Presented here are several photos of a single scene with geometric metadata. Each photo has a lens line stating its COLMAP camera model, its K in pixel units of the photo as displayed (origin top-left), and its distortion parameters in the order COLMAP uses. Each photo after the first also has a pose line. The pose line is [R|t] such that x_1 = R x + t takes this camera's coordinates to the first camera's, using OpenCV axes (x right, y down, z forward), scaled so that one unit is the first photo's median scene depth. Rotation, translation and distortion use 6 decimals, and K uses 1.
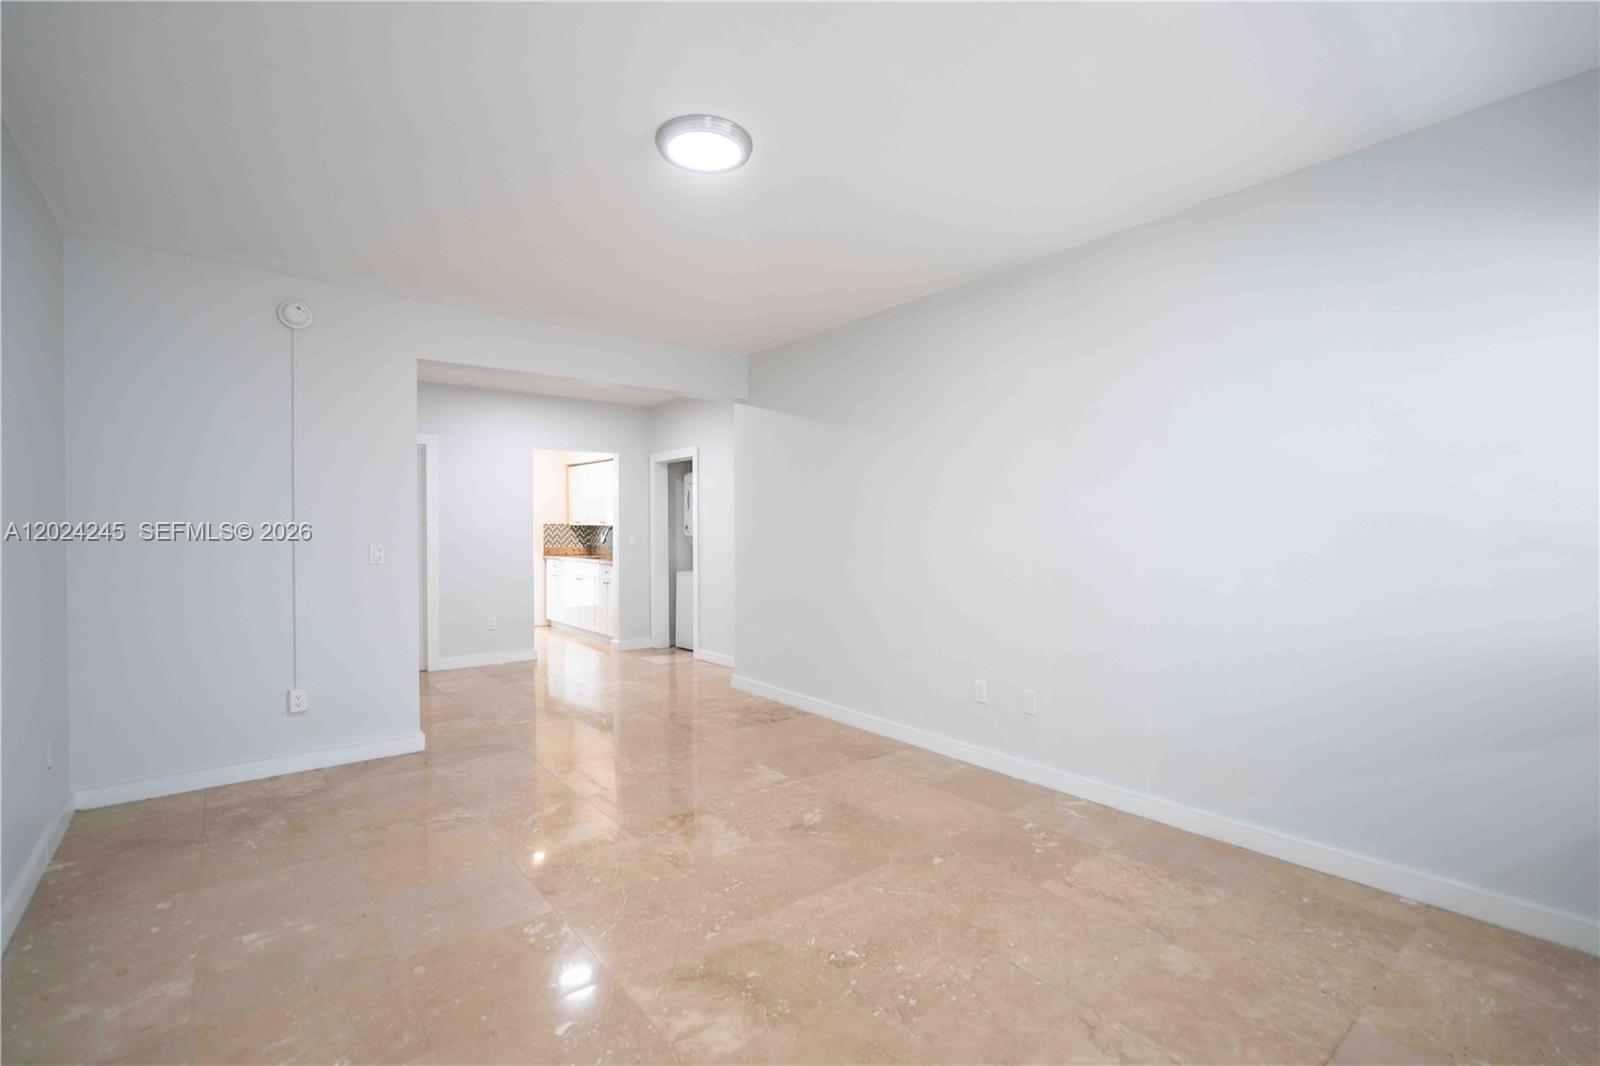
lens RADIAL K [[725.9, 0, 806.6], [0, 725.9, 536.0], [0, 0, 1]] dist [0.000163, 0.000611]
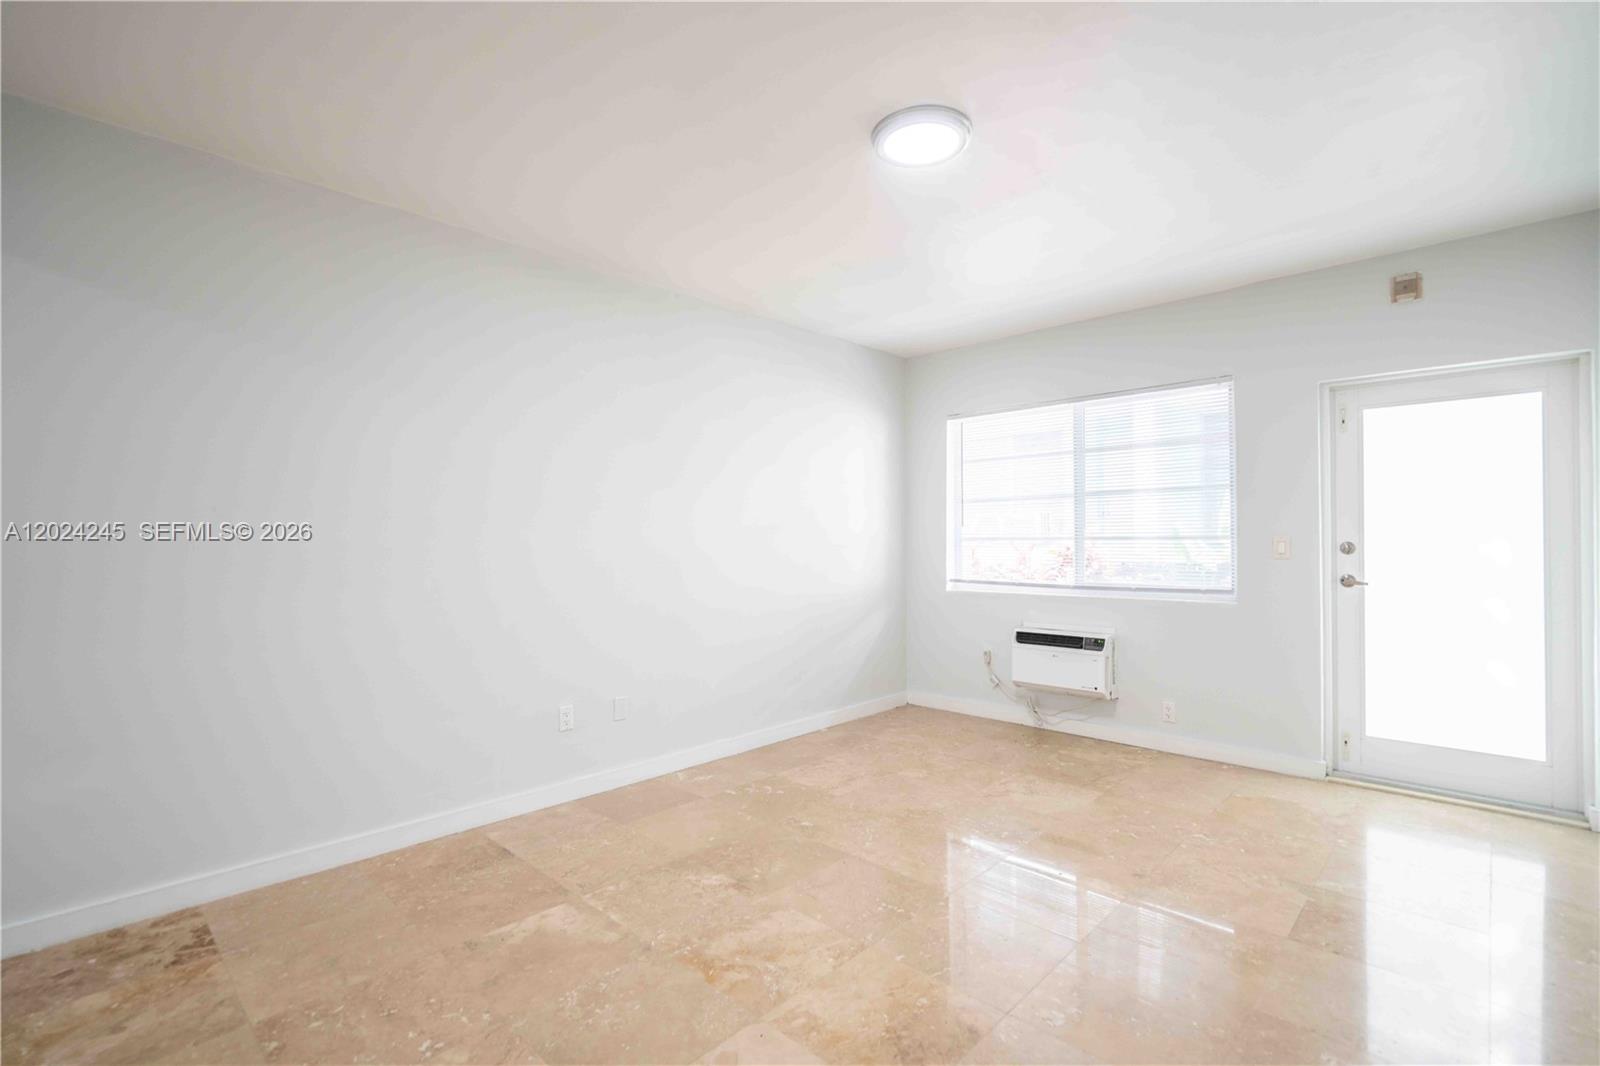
lens RADIAL K [[725.9, 0, 806.6], [0, 725.9, 536.0], [0, 0, 1]] dist [0.000163, 0.000611]
pose [[-0.131707, 0.007296, 0.991262, -0.888330], [0.011895, 0.999913, -0.005779, -0.002687], [-0.991217, 0.011030, -0.131782, 1.056516]]
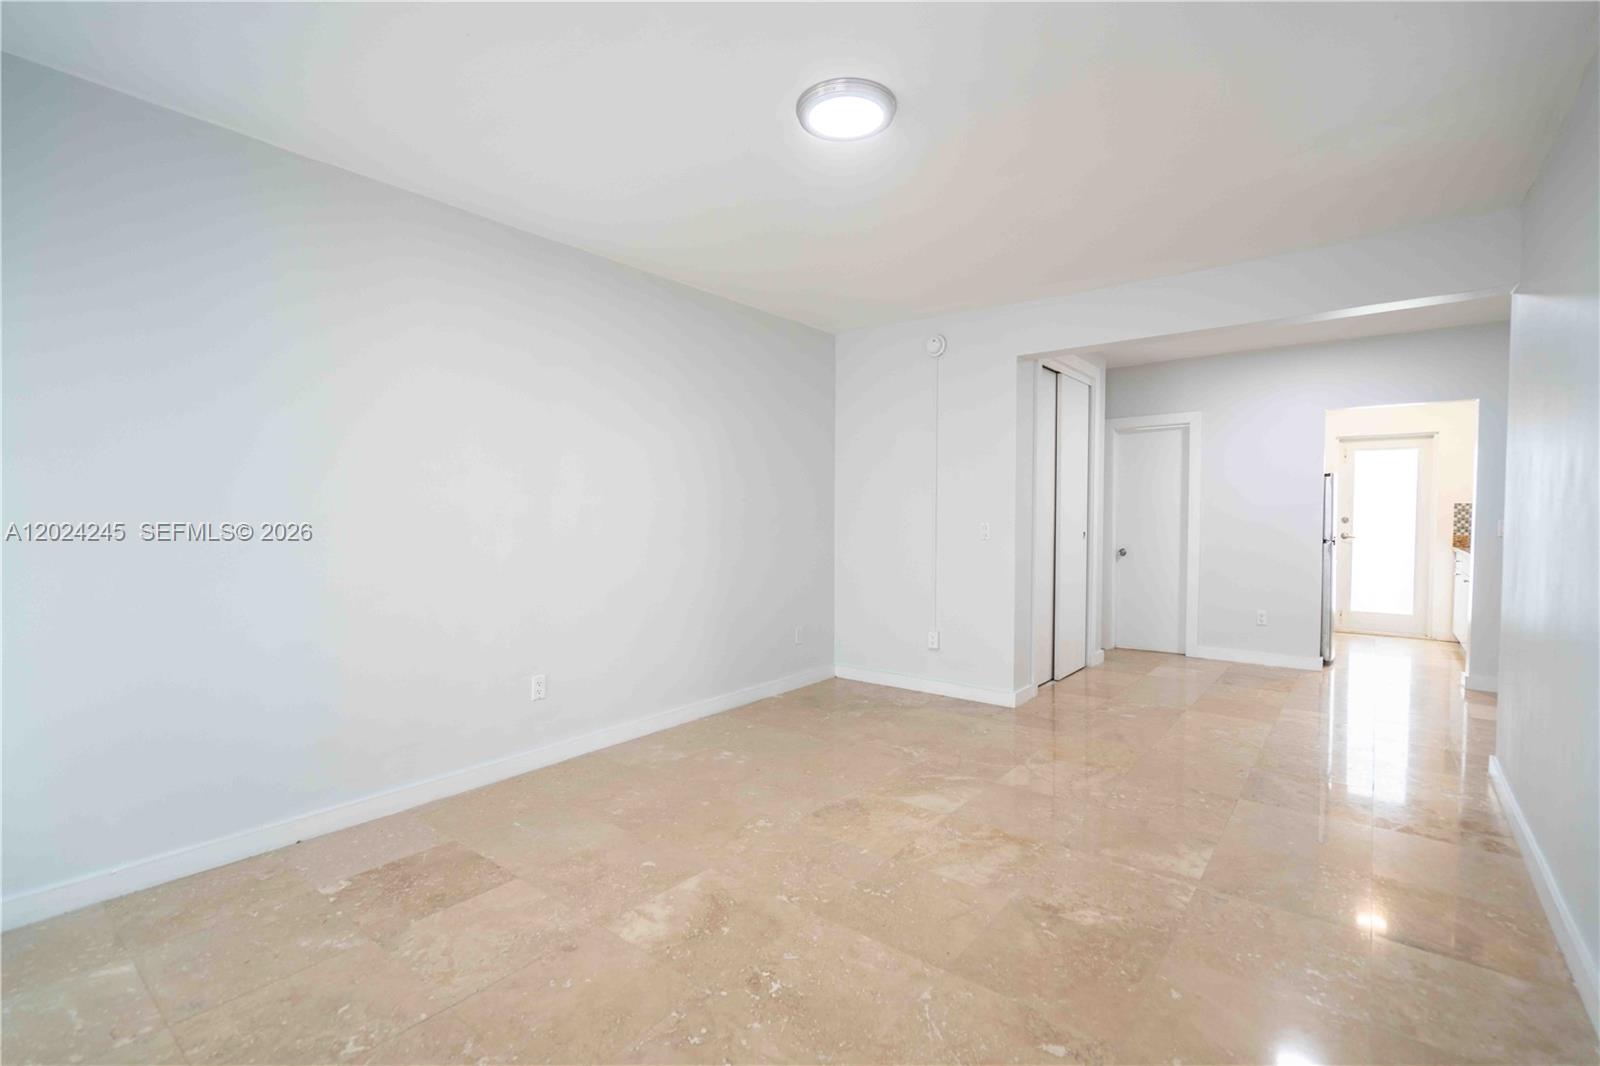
lens RADIAL K [[717.6, 0, 801.0], [0, 717.6, 543.5], [0, 0, 1]] dist [-0.010556, 0.000193]
pose [[0.213519, 0.044740, -0.975914, 0.649808], [-0.009171, 0.998999, 0.043791, -0.005544], [0.976896, -0.000400, 0.213715, 0.608146]]
